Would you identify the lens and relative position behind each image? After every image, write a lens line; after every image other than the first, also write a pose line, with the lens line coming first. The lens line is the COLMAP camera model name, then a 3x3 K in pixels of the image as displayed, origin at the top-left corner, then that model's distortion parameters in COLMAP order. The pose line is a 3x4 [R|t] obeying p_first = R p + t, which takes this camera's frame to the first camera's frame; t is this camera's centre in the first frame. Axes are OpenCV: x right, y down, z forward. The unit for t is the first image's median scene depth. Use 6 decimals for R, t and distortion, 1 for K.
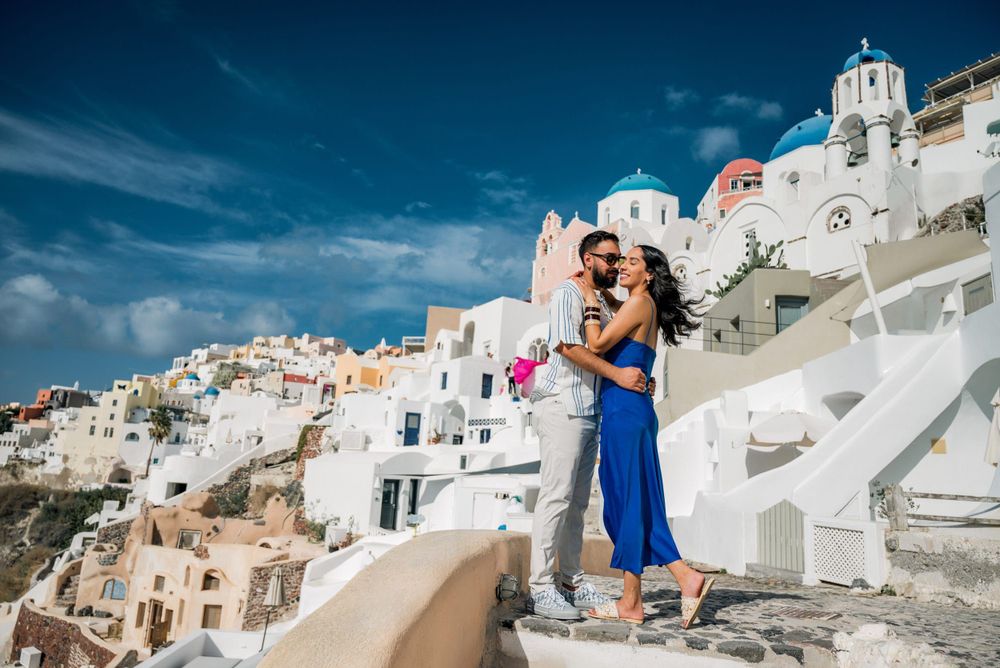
lens RADIAL K [[677.9, 0, 501.1], [0, 677.9, 347.1], [0, 0, 1]] dist [-0.004127, -0.002738]
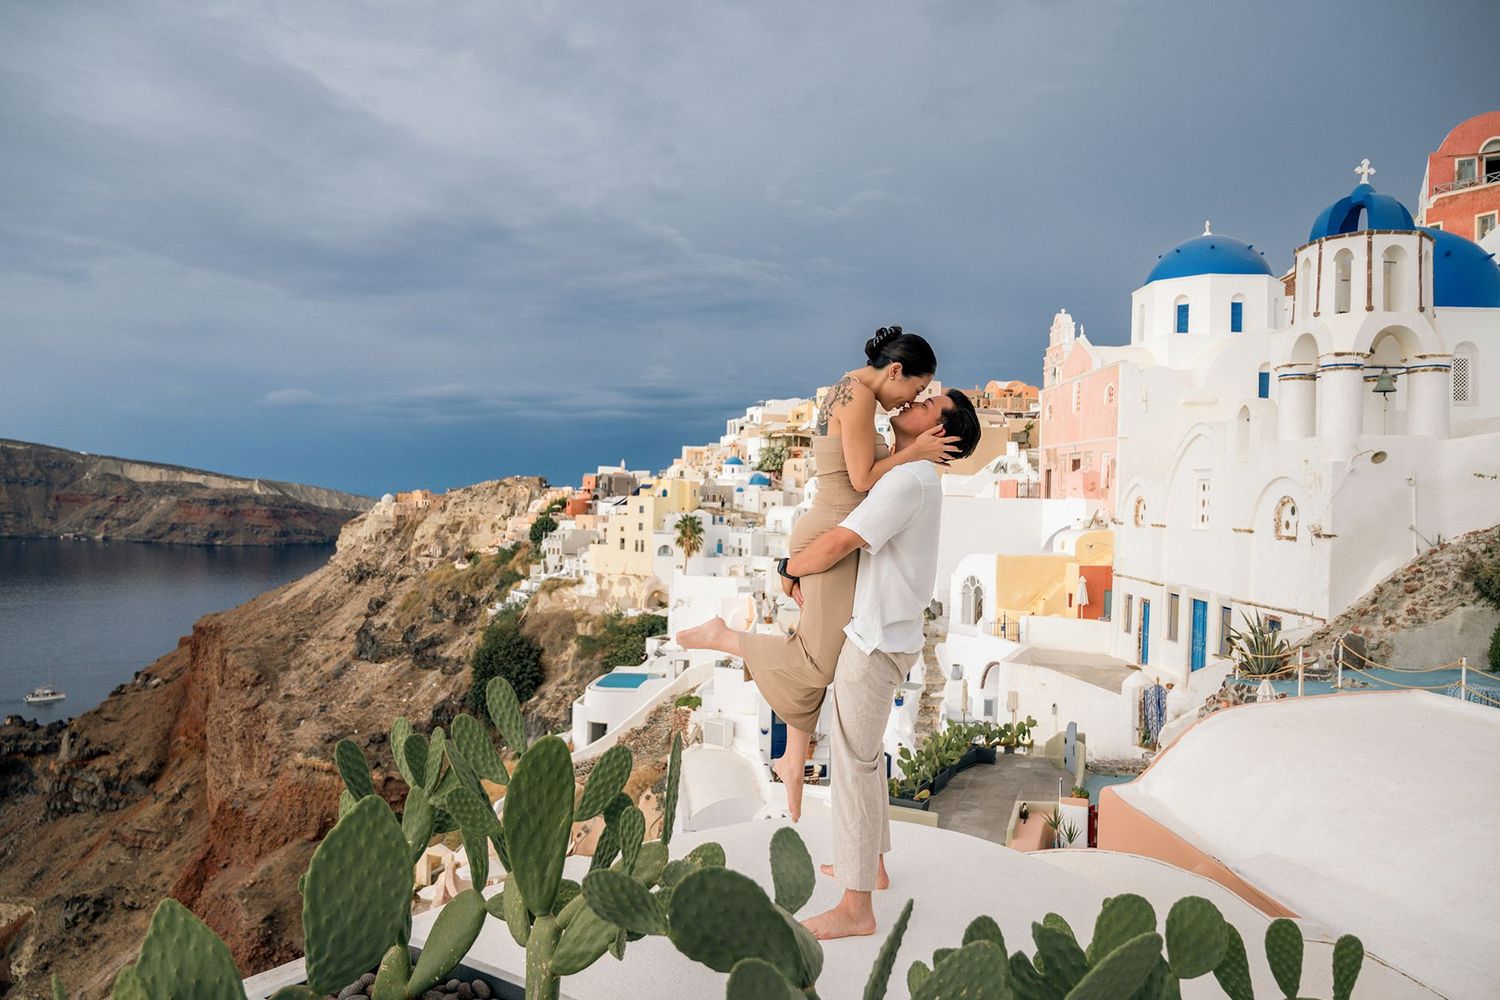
lens RADIAL K [[1016.9, 0, 751.7], [0, 1016.9, 519.7], [0, 0, 1]] dist [-0.004127, -0.002738]
pose [[0.883188, -0.027039, -0.468239, 0.110925], [0.114401, 0.980603, 0.159156, -0.083848], [0.454853, -0.194132, 0.869150, 0.008002]]
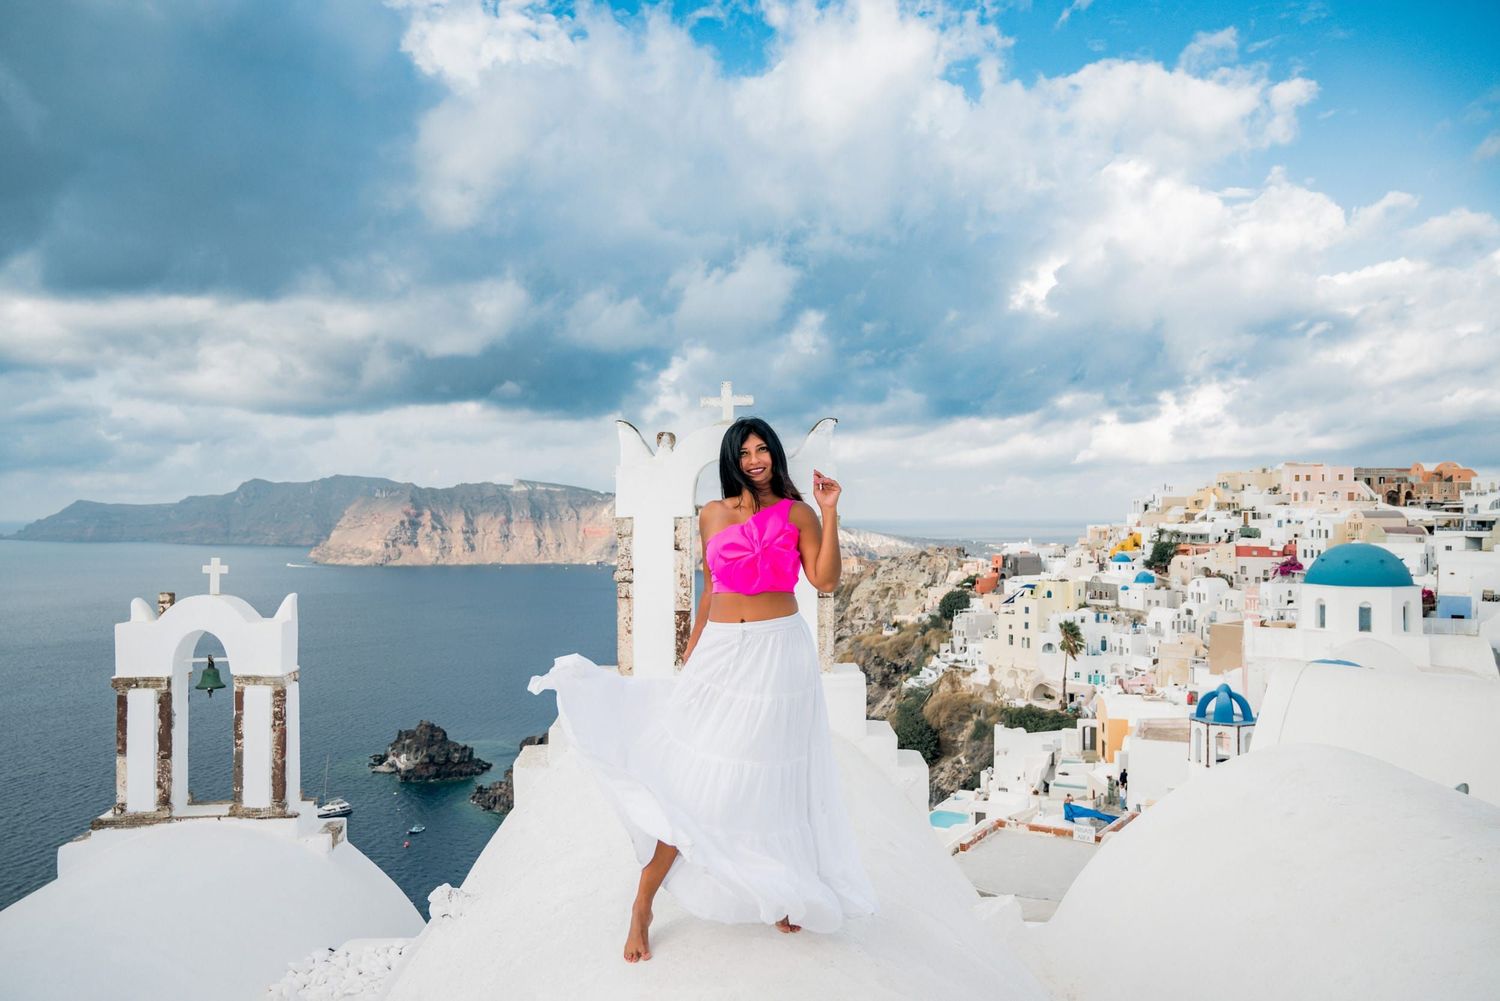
lens RADIAL K [[1016.9, 0, 751.7], [0, 1016.9, 520.2], [0, 0, 1]] dist [-0.004127, -0.002738]
pose [[0.601176, -0.054516, -0.797255, 0.294047], [0.186474, 0.979698, 0.073621, -0.203728], [0.777055, -0.192926, 0.599136, -0.068805]]
